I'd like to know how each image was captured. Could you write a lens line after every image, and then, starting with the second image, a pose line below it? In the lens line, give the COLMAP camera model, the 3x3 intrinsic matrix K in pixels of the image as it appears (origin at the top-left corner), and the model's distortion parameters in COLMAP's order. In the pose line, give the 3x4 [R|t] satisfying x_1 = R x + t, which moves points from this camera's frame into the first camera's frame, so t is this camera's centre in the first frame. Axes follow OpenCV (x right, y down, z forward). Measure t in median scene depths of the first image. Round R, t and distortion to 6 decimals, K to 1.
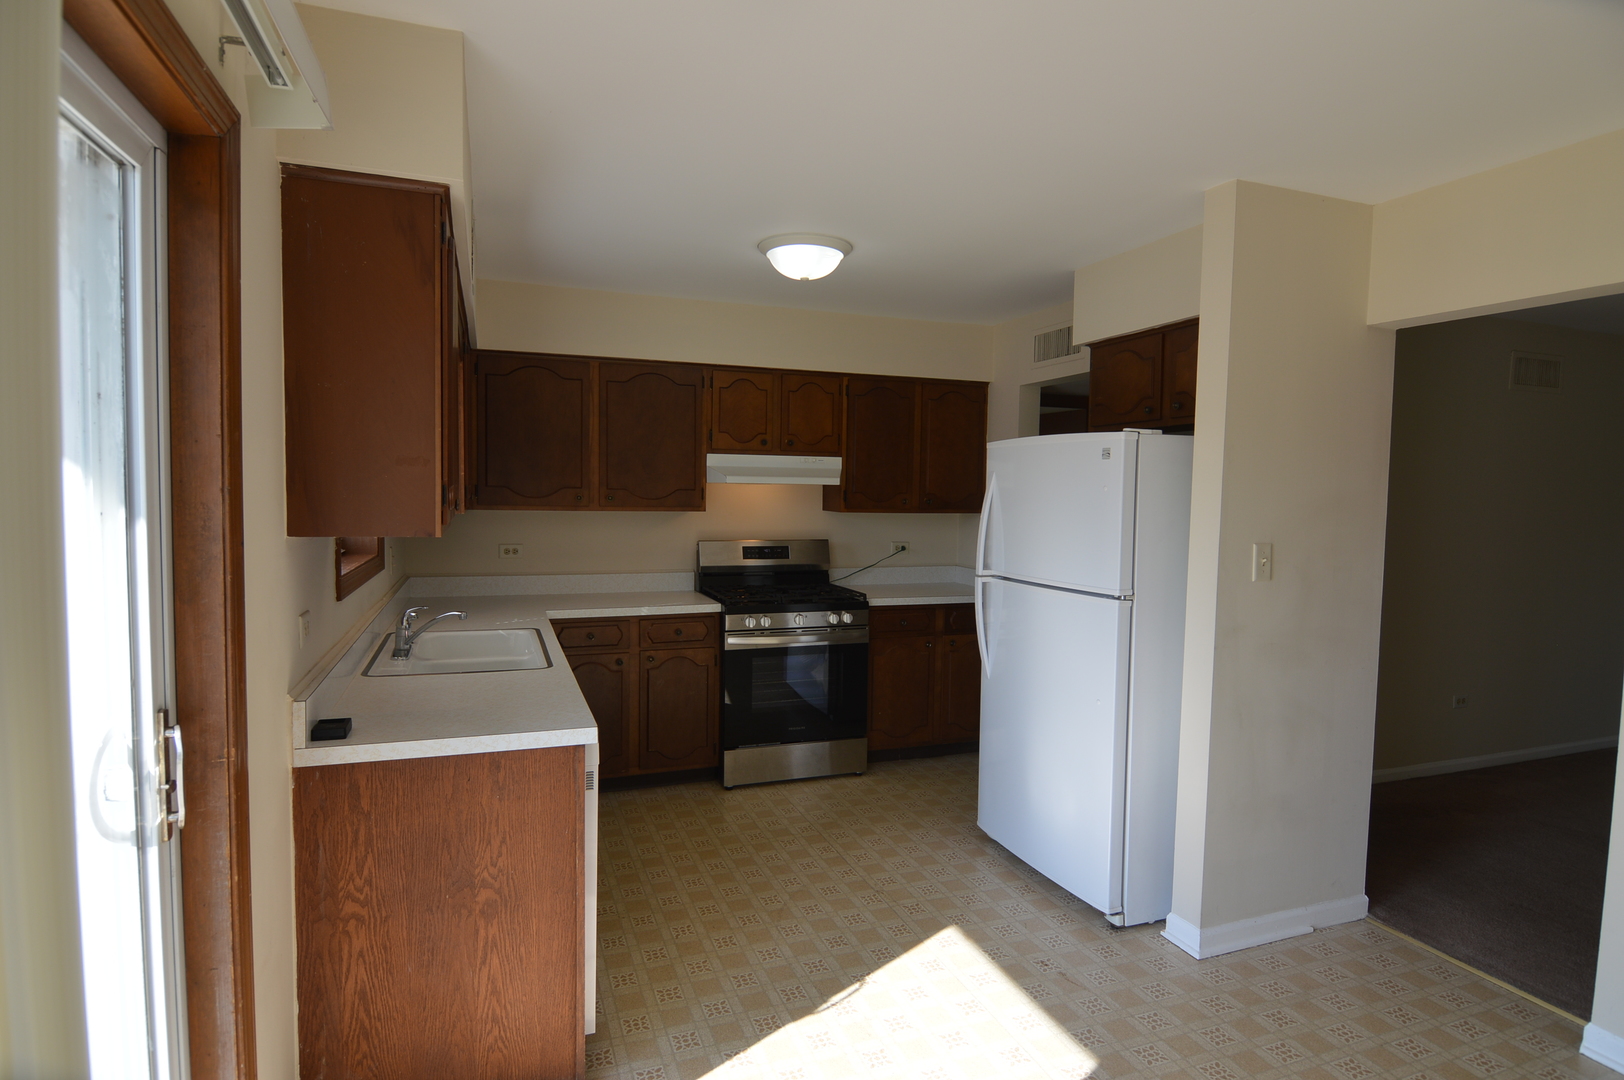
lens RADIAL K [[861.0, 0, 812.0], [0, 861.0, 540.0], [0, 0, 1]] dist [0.003571, -0.028154]
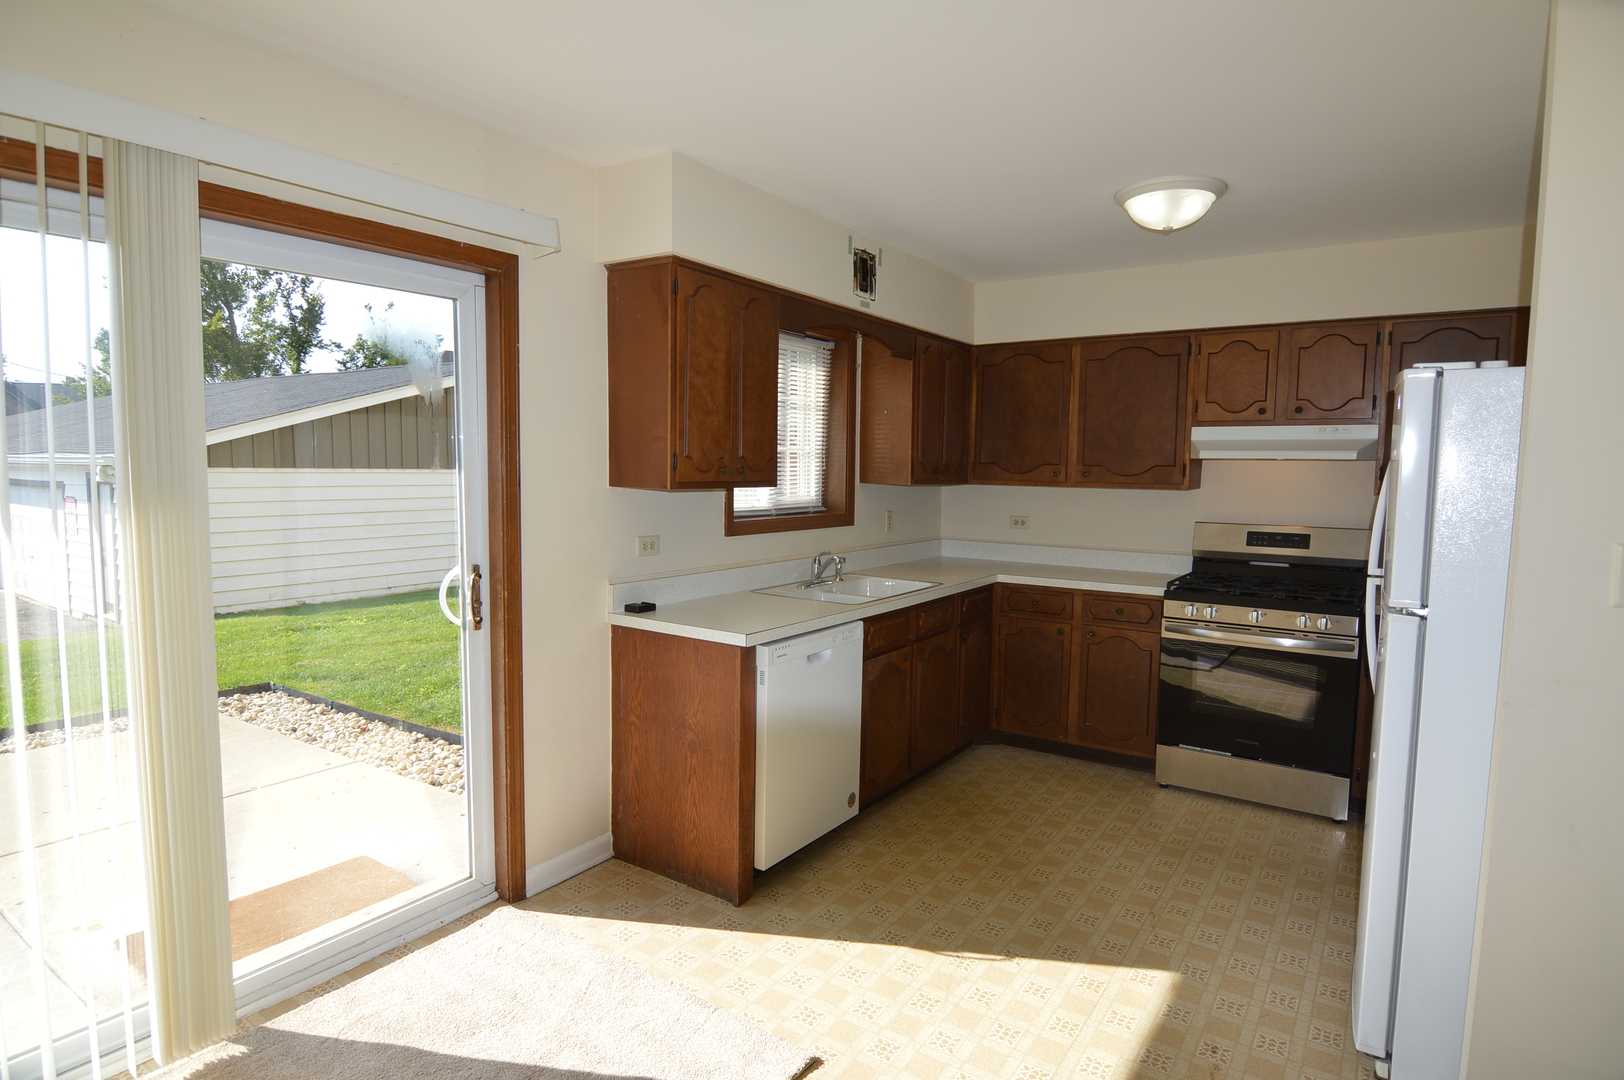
lens RADIAL K [[861.0, 0, 812.0], [0, 861.0, 540.0], [0, 0, 1]] dist [0.003571, -0.028154]
pose [[0.580734, 0.063832, -0.811587, 0.472362], [-0.052609, 0.997780, 0.040831, 0.005217], [0.812392, 0.018985, 0.582803, 0.159079]]
